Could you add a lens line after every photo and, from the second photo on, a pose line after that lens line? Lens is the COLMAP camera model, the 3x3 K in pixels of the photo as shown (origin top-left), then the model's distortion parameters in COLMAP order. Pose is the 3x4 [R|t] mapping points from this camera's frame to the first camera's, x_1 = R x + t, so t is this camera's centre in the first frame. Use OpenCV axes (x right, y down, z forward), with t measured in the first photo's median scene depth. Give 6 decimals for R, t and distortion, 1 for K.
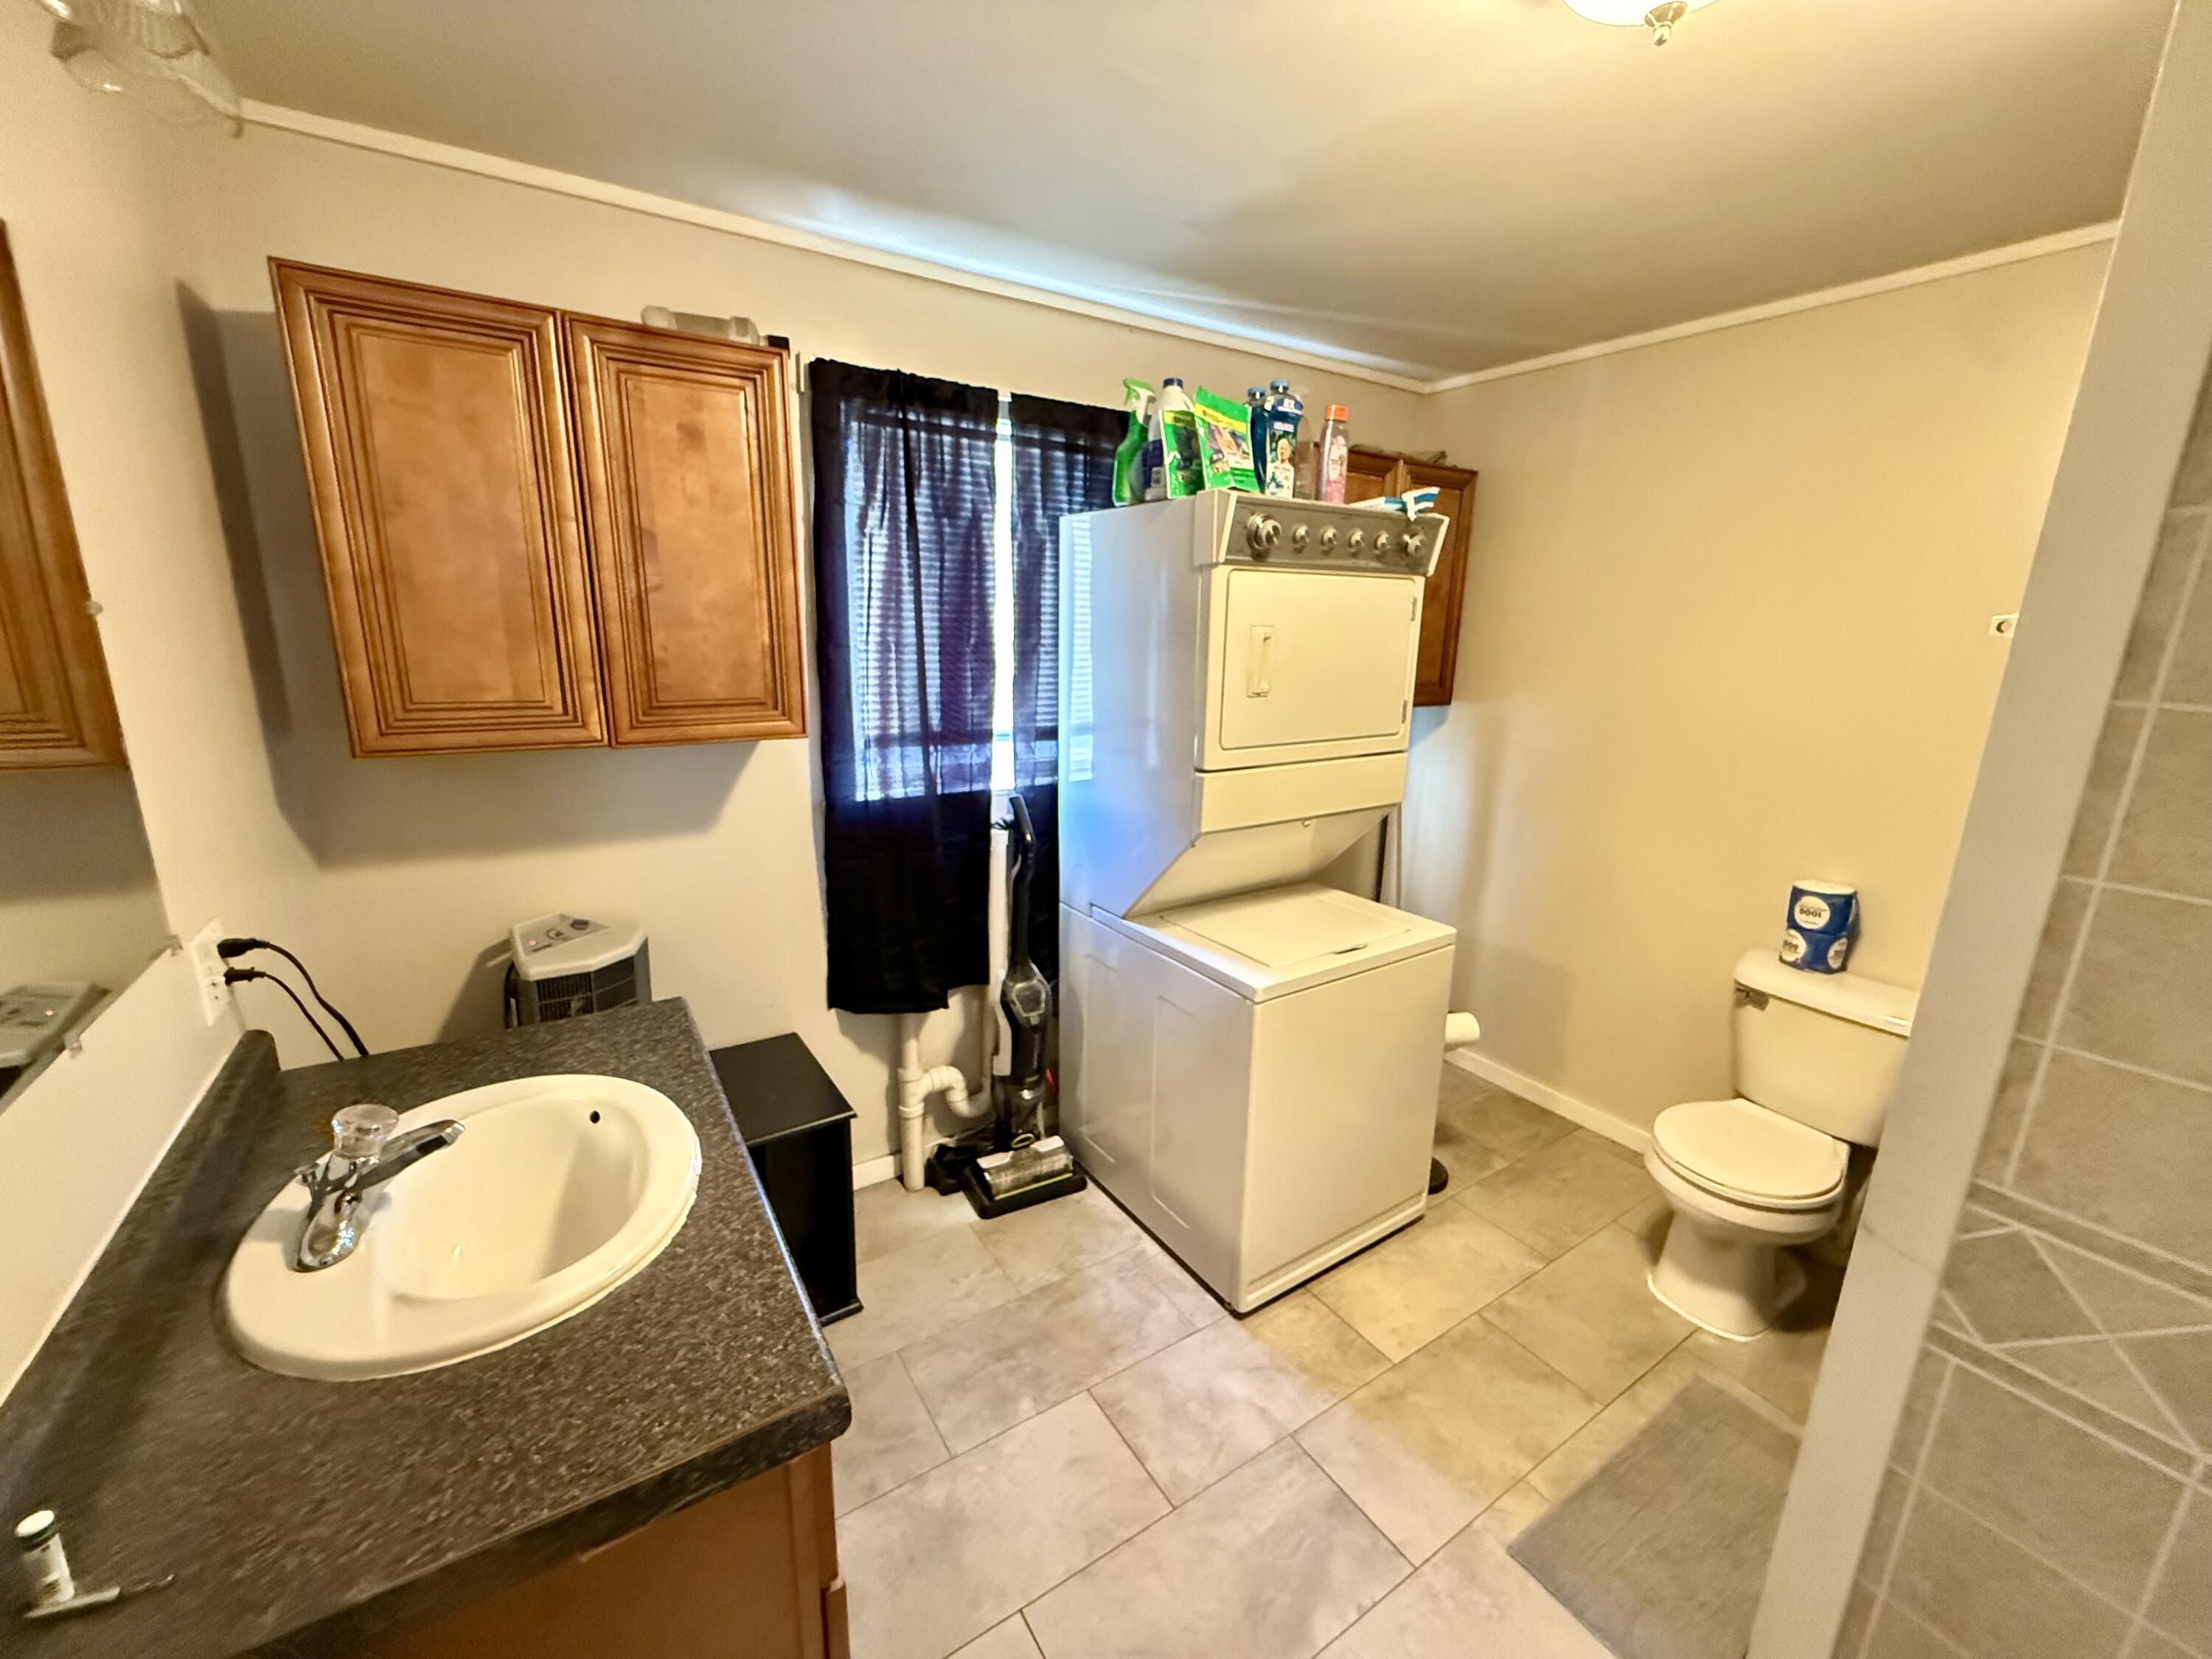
lens RADIAL K [[883.8, 0, 1103.2], [0, 883.8, 833.8], [0, 0, 1]] dist [-0.002976, -0.000175]
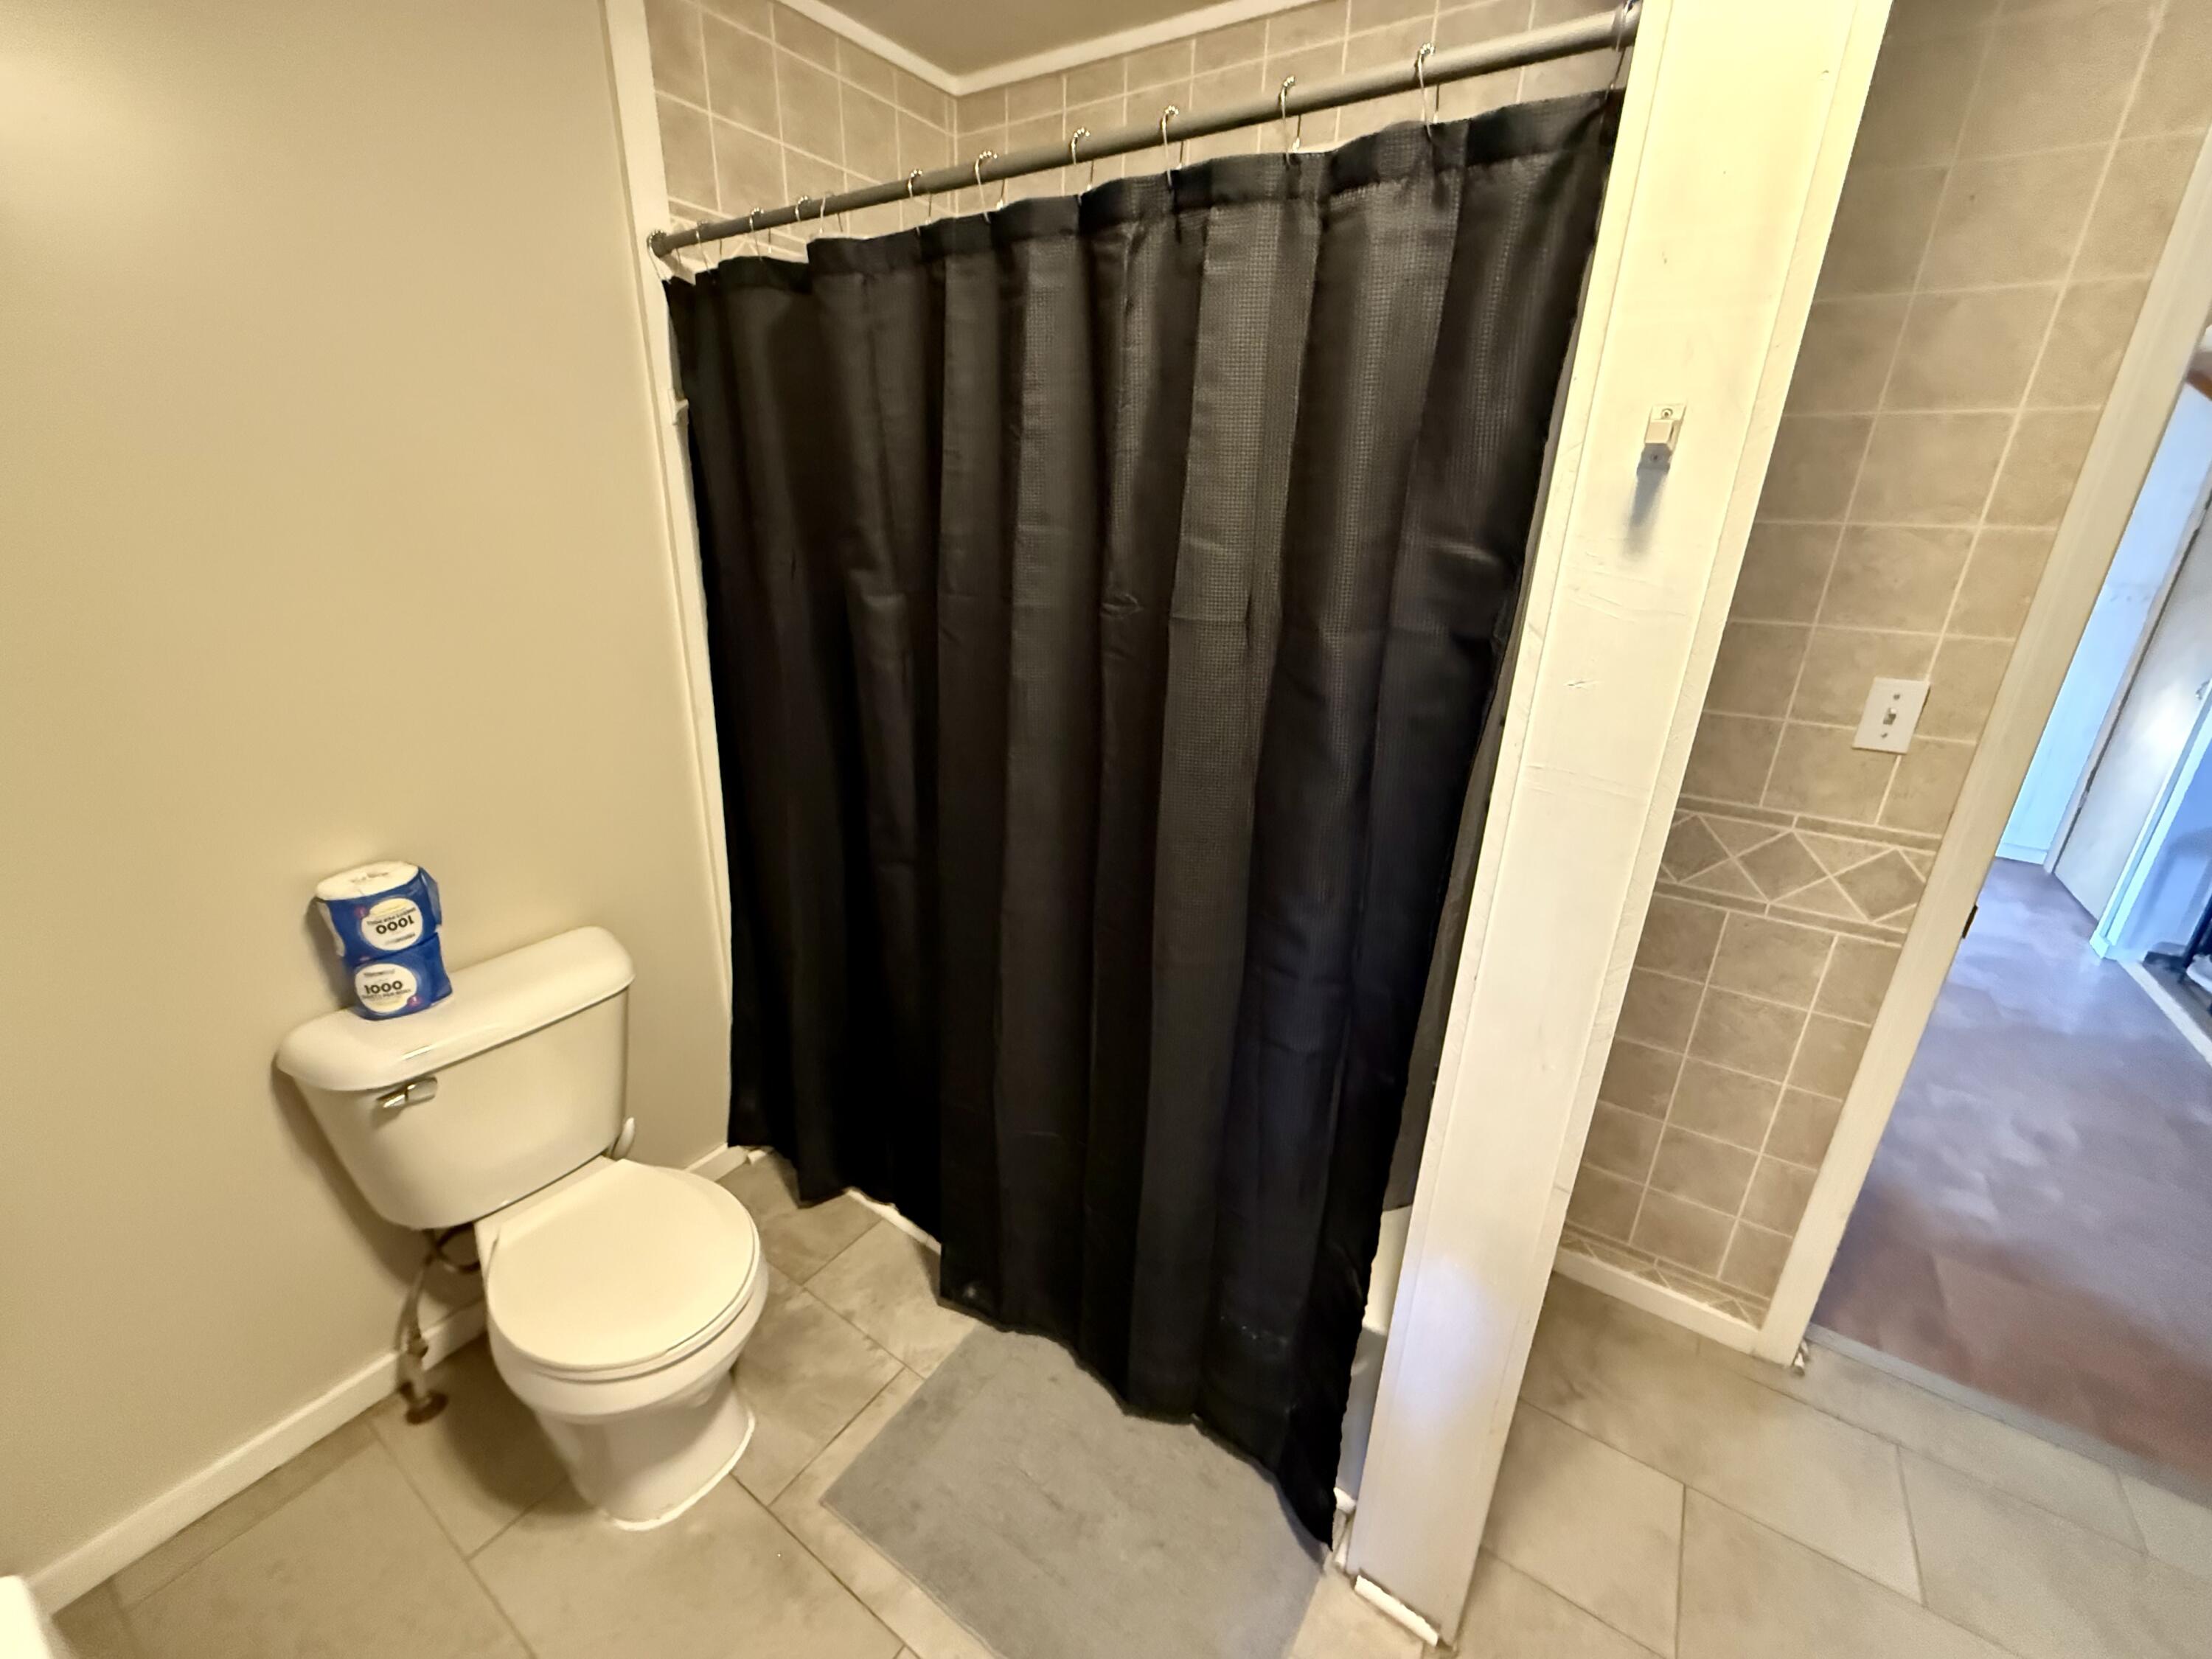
lens RADIAL K [[883.8, 0, 1098.6], [0, 883.8, 820.1], [0, 0, 1]] dist [-0.002976, -0.000175]
pose [[-0.384920, -0.348961, 0.854437, 0.132503], [0.177171, 0.880614, 0.439466, -0.153090], [-0.905785, 0.320540, -0.277140, 0.717622]]
